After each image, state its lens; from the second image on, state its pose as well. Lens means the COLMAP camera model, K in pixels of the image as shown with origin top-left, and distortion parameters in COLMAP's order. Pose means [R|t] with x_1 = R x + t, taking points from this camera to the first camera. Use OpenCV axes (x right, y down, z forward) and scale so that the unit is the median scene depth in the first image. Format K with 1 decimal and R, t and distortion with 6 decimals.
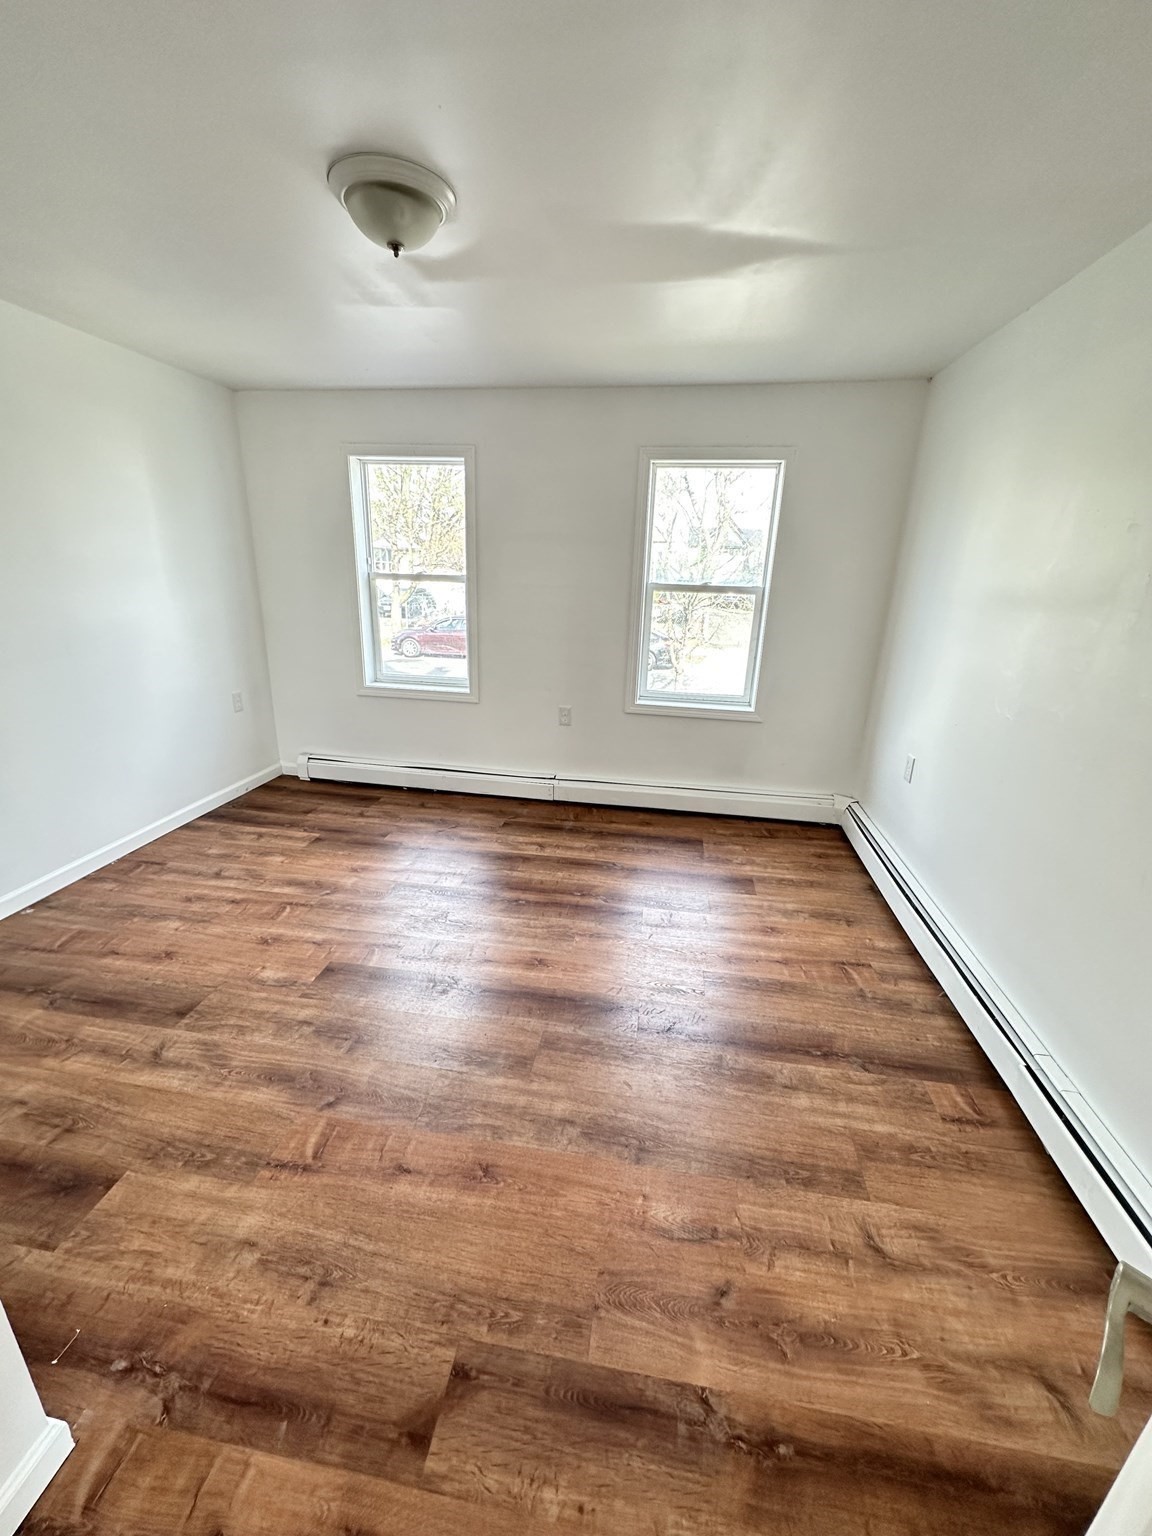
lens RADIAL K [[611.2, 0, 576.0], [0, 611.2, 768.0], [0, 0, 1]] dist [-0.002528, 0.000758]
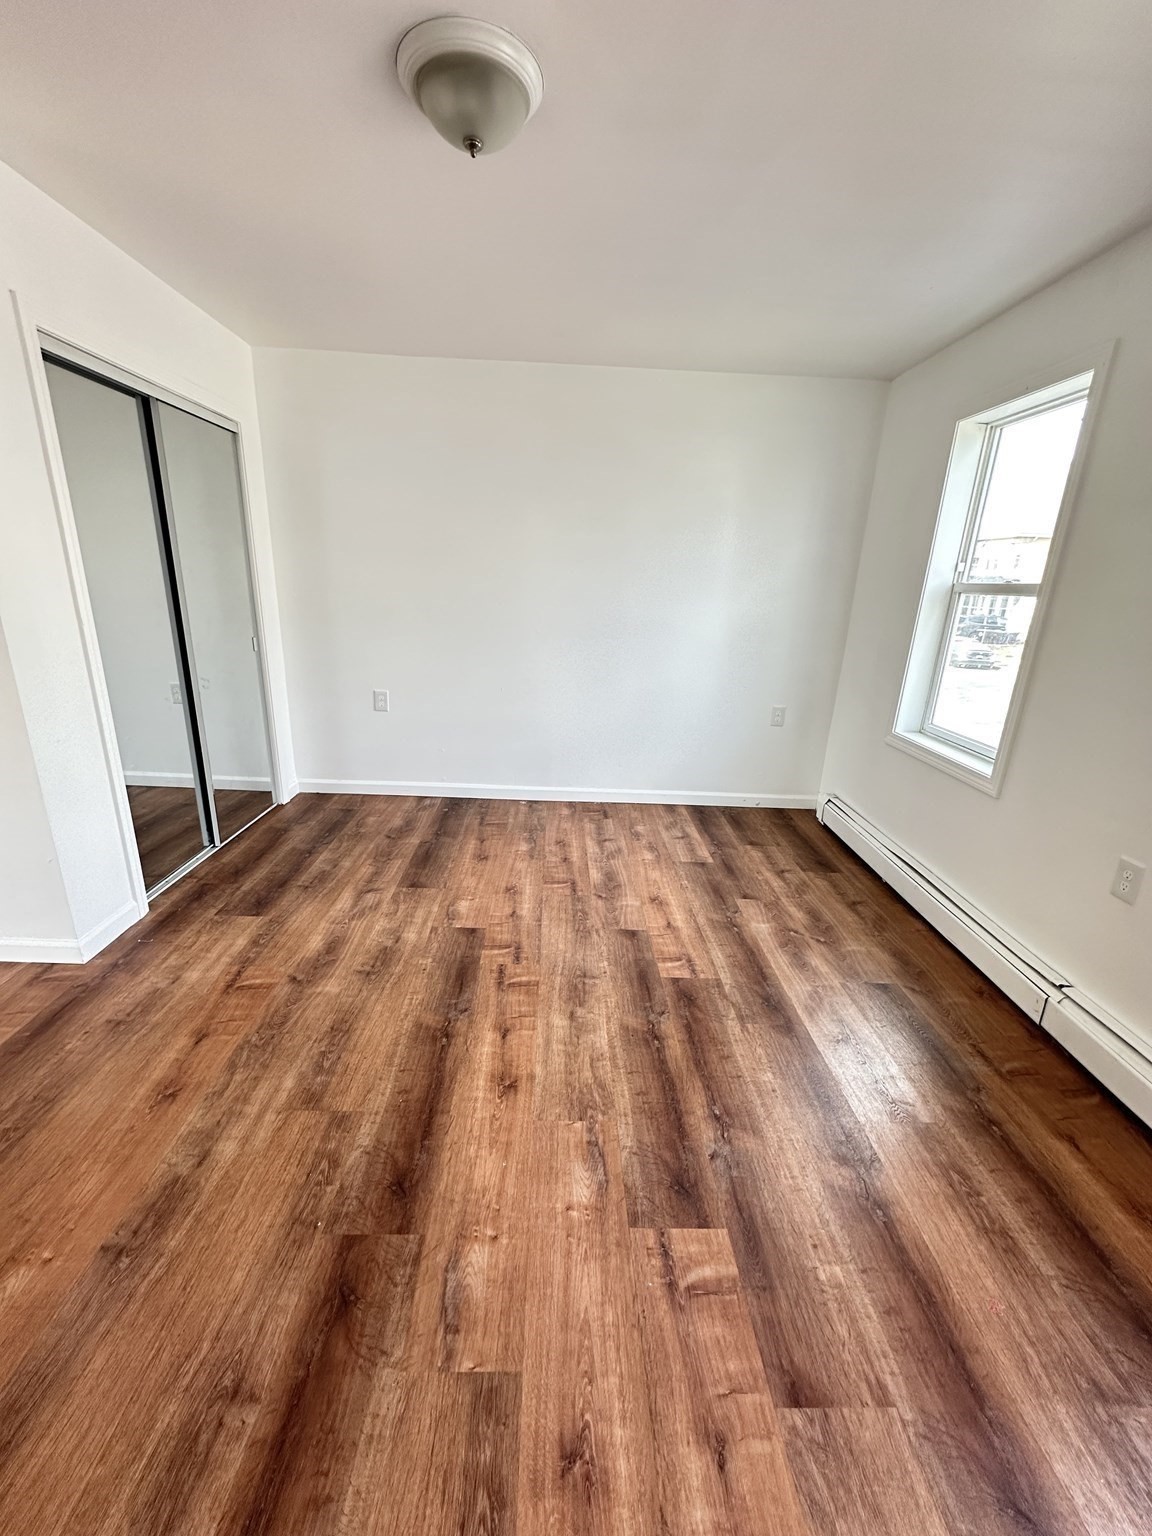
lens RADIAL K [[611.2, 0, 576.0], [0, 611.2, 768.0], [0, 0, 1]] dist [-0.002528, 0.000758]
pose [[0.182690, 0.268261, -0.945865, 0.408355], [-0.343508, 0.918841, 0.194250, -0.141830], [0.921209, 0.289424, 0.260013, 0.615938]]
